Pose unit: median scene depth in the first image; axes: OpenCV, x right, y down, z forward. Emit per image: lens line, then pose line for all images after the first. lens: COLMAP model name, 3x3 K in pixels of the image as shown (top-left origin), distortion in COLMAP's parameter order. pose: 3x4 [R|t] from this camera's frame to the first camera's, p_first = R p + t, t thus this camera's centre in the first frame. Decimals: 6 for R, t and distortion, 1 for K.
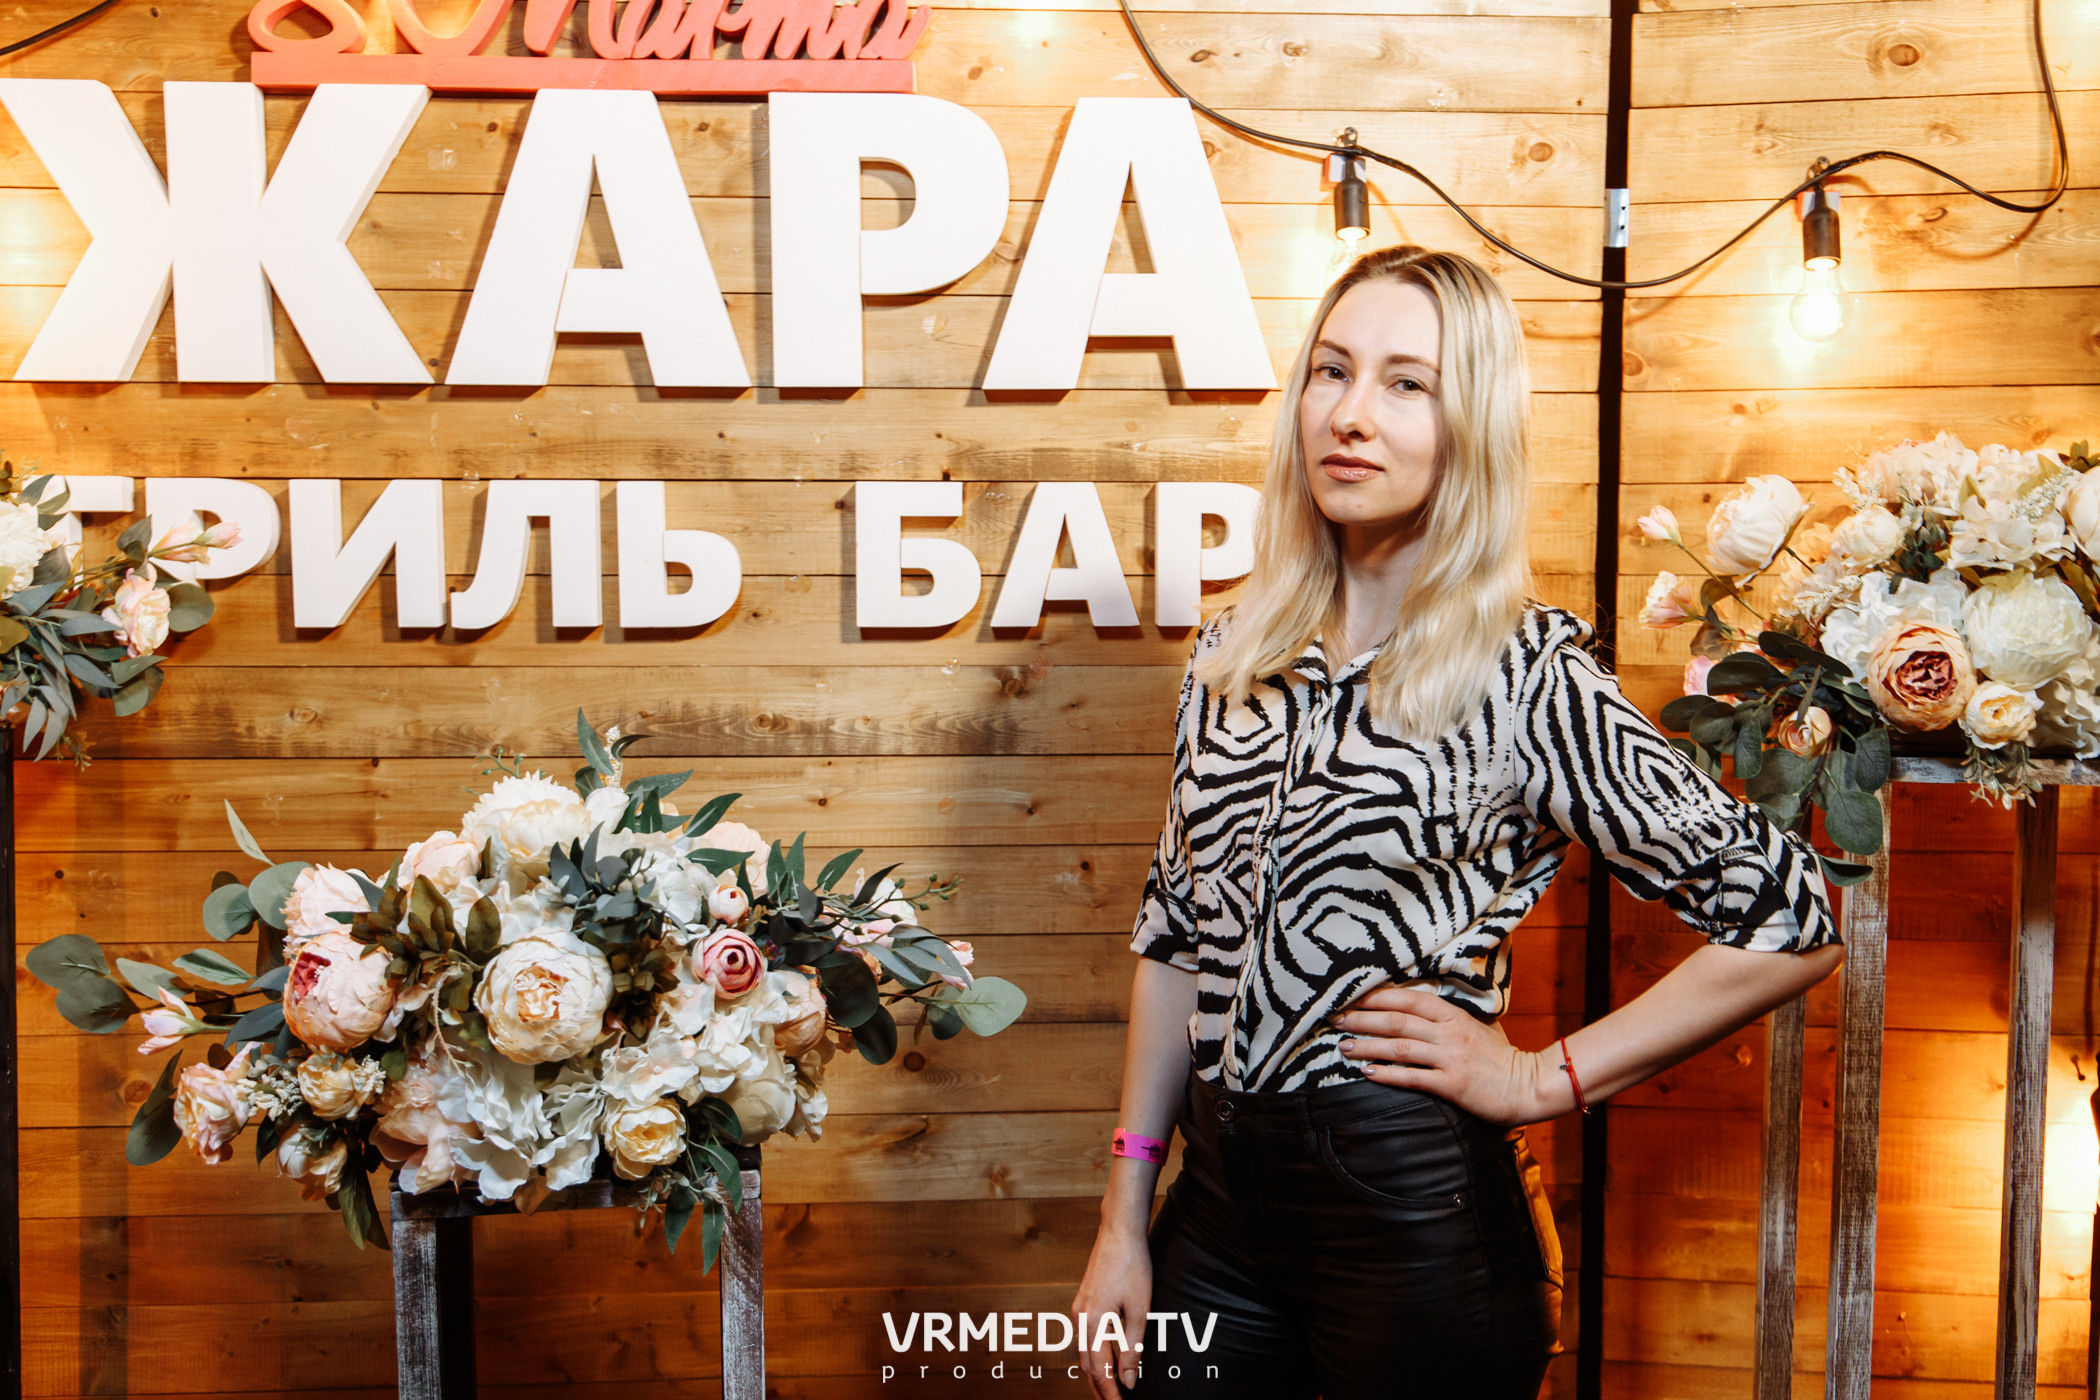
lens RADIAL K [[2091.9, 0, 1050.0], [0, 2091.9, 700.0], [0, 0, 1]] dist [0.008686, 0.001582]
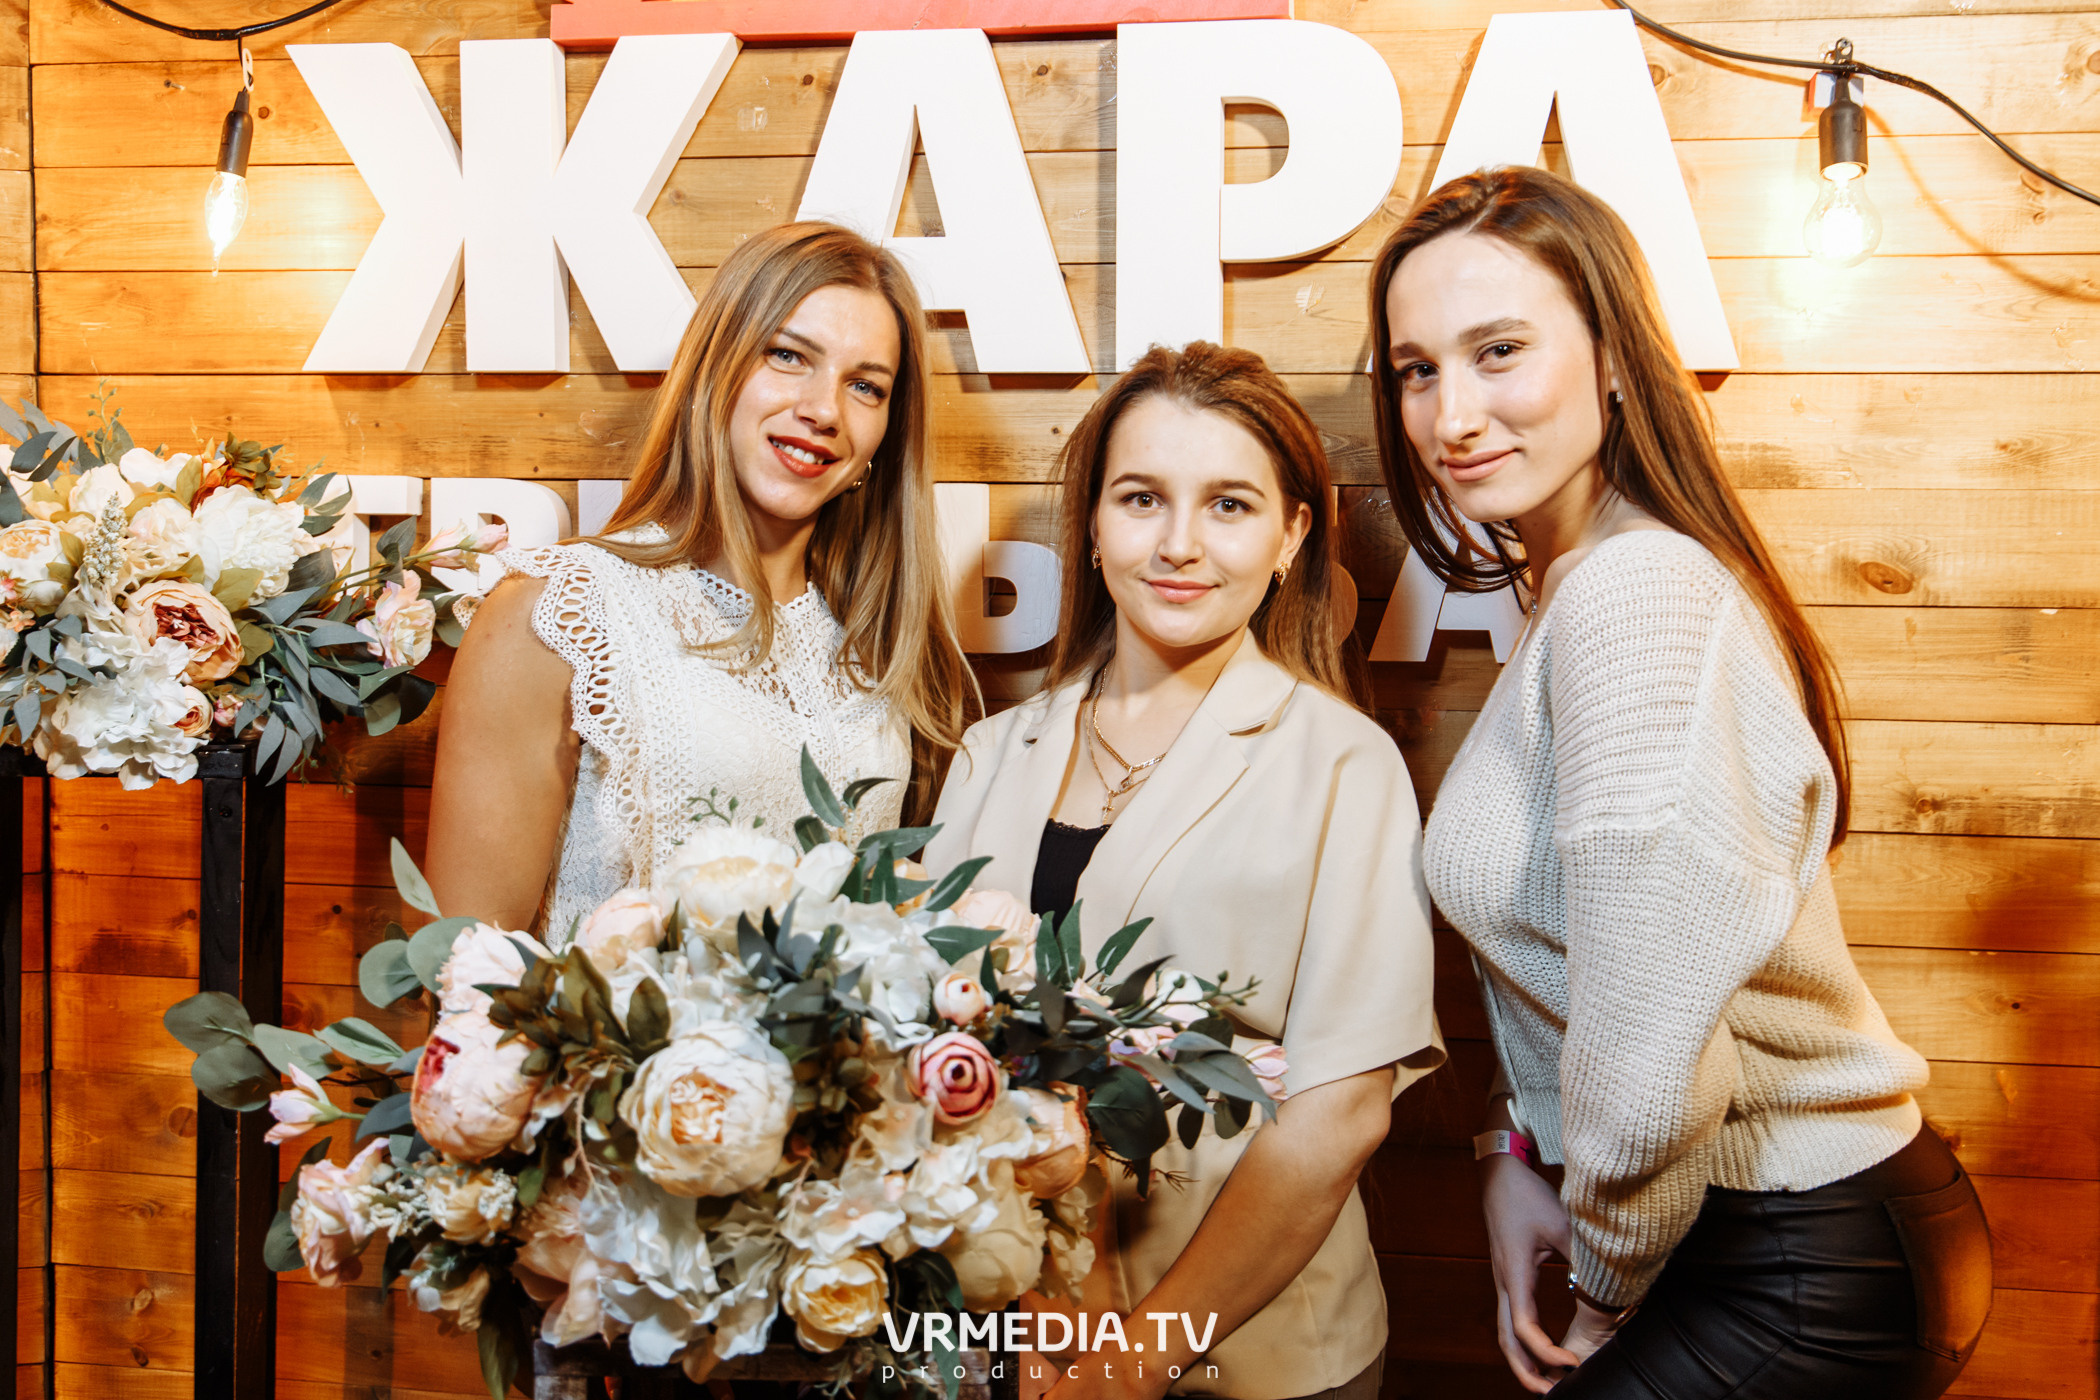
lens RADIAL K [[2124.3, 0, 1042.5], [0, 2124.3, 693.9], [0, 0, 1]] dist [0.019701, -0.030773]
pose [[0.975347, 0.024345, -0.219329, 0.031301], [-0.029875, 0.999313, -0.021931, 0.000094], [0.218644, 0.027943, 0.975404, 0.158599]]
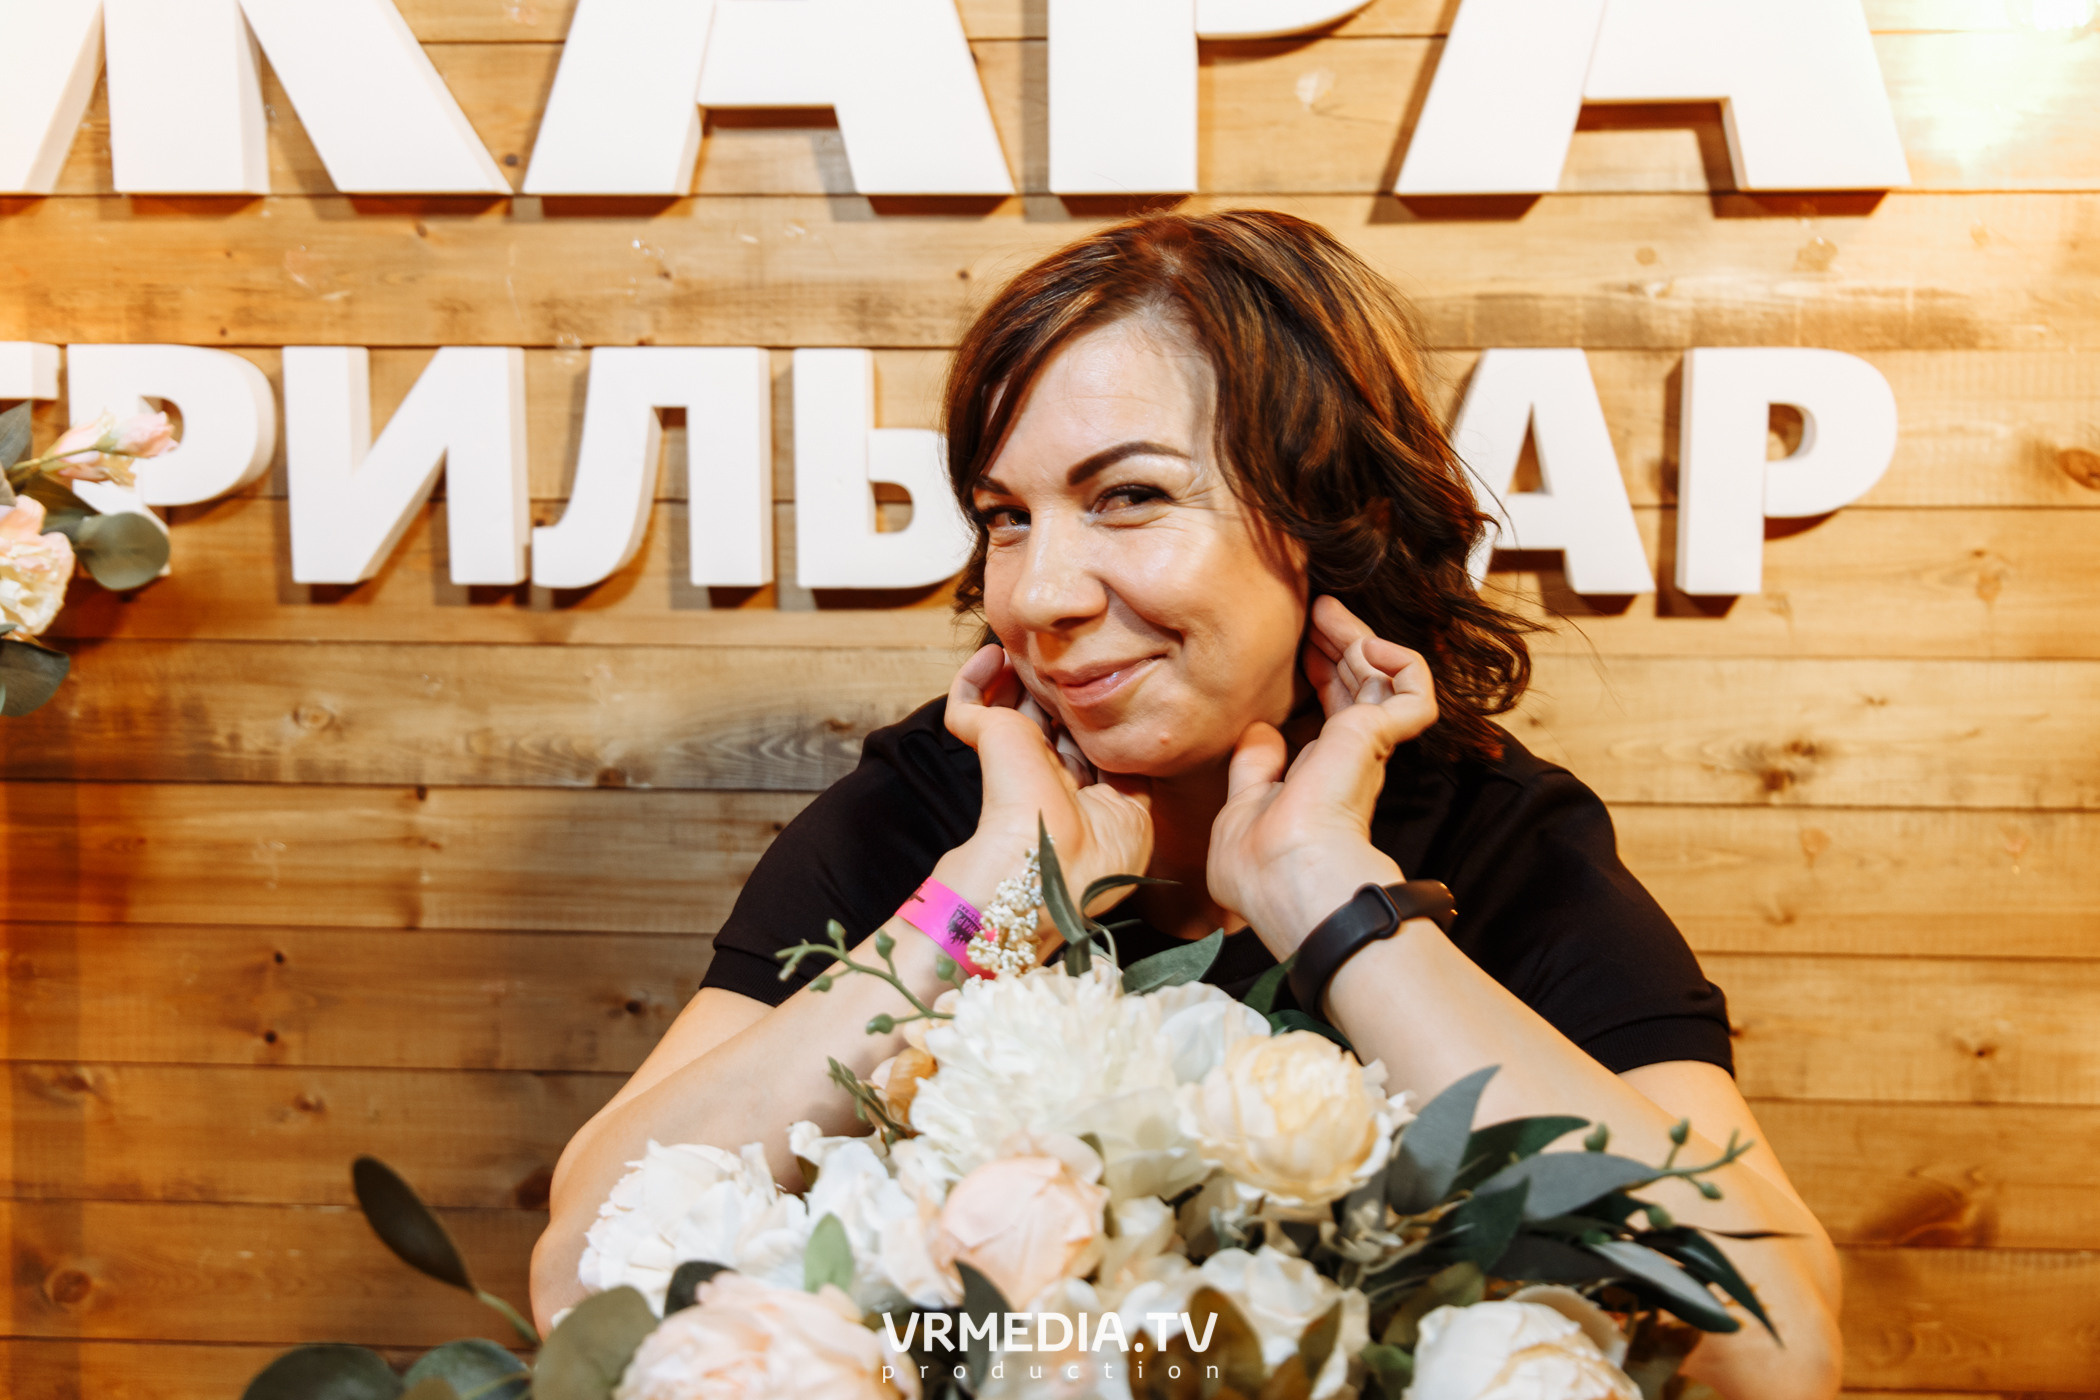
lens RADIAL K [[2198.8, 0, 1046.6], [0, 2198.8, 655.7], [0, 0, 1]] dist [0.018415, -0.009123]
pose [[0.992034, 0.014478, -0.125133, -0.051265], [-0.012571, 0.999793, 0.016017, -0.025855], [0.125339, -0.014316, 0.992011, 0.367186]]
